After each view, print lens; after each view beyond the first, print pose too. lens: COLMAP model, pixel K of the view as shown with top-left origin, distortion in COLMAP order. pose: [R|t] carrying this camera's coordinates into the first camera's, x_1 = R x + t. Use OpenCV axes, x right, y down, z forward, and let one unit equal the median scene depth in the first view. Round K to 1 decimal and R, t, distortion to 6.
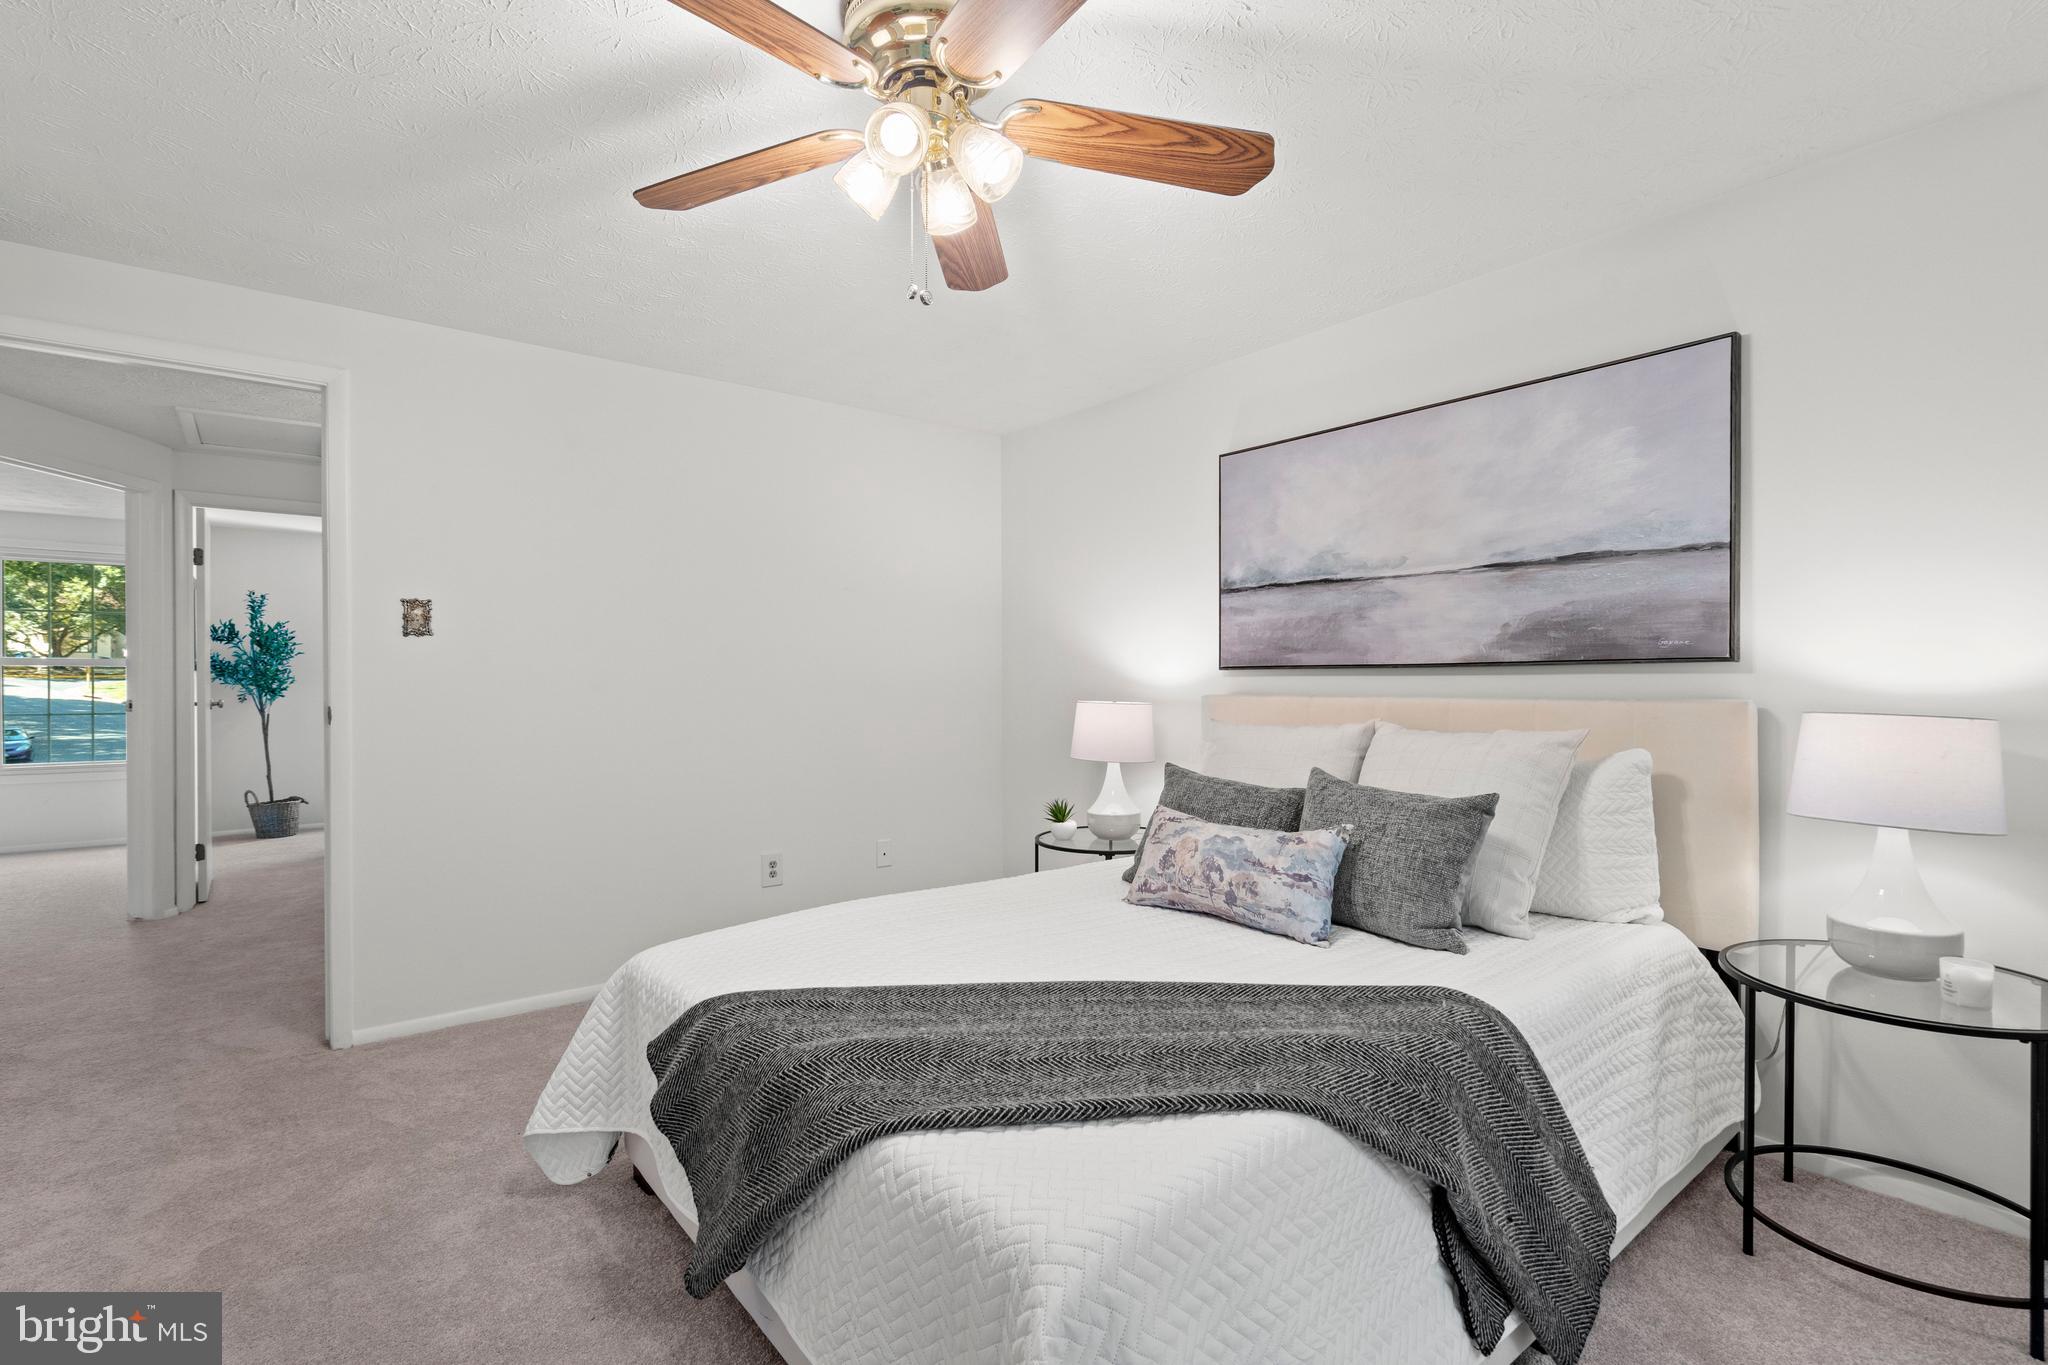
lens RADIAL K [[956.0, 0, 1027.7], [0, 956.0, 693.6], [0, 0, 1]] dist [-0.000851, 0.000355]
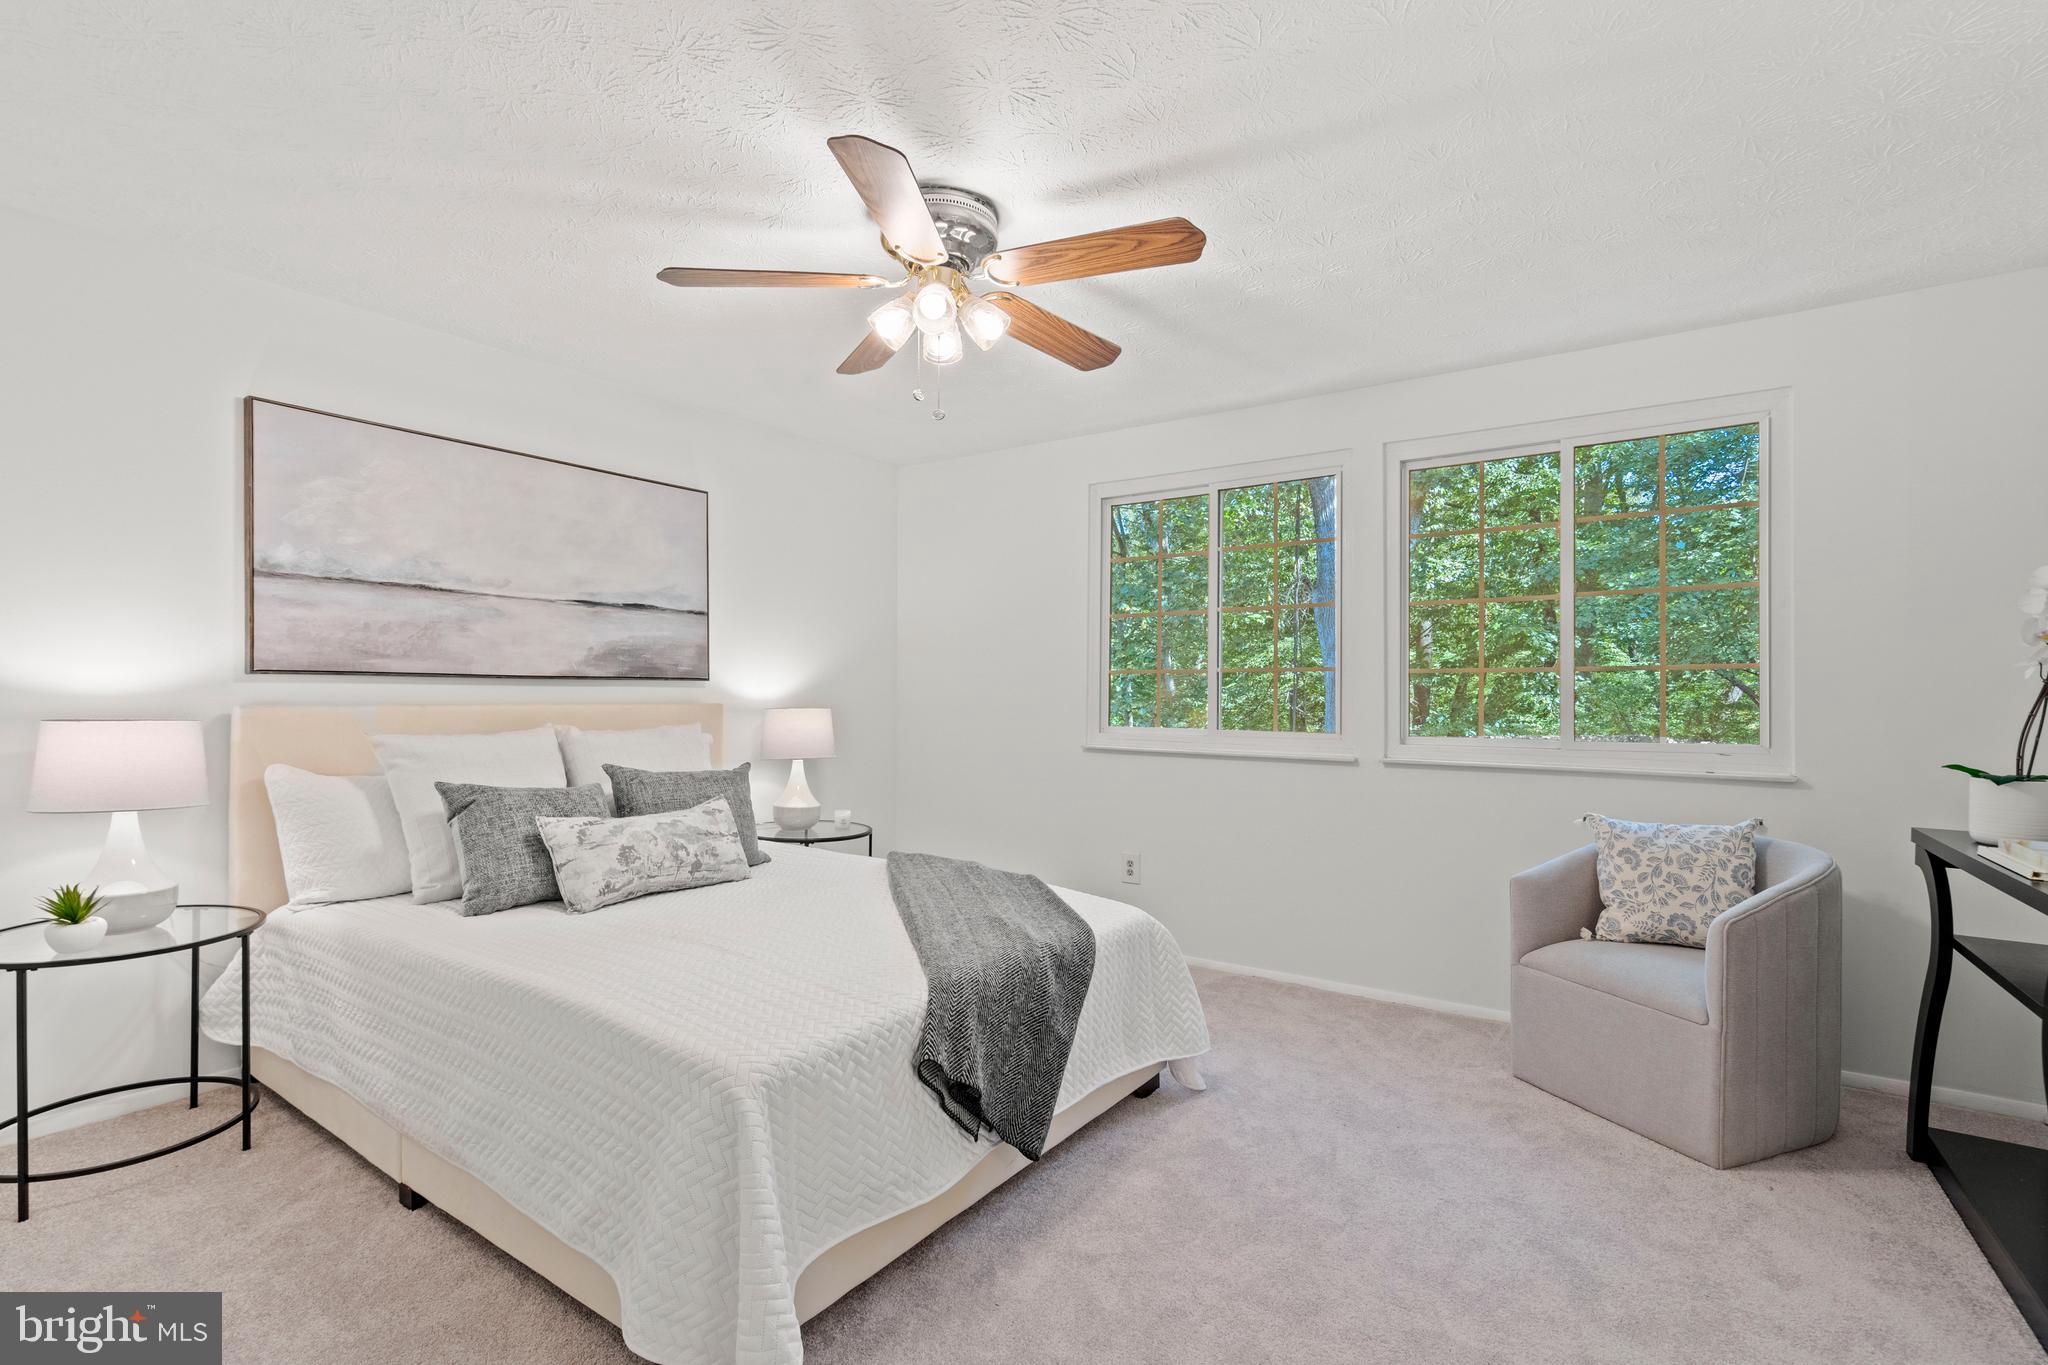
lens RADIAL K [[956.0, 0, 1027.7], [0, 956.0, 693.6], [0, 0, 1]] dist [-0.000851, 0.000355]
pose [[-0.283715, 0.003240, 0.958903, -0.888685], [0.007696, 0.999970, -0.001102, -0.003664], [-0.958878, 0.007067, -0.283731, 0.763769]]
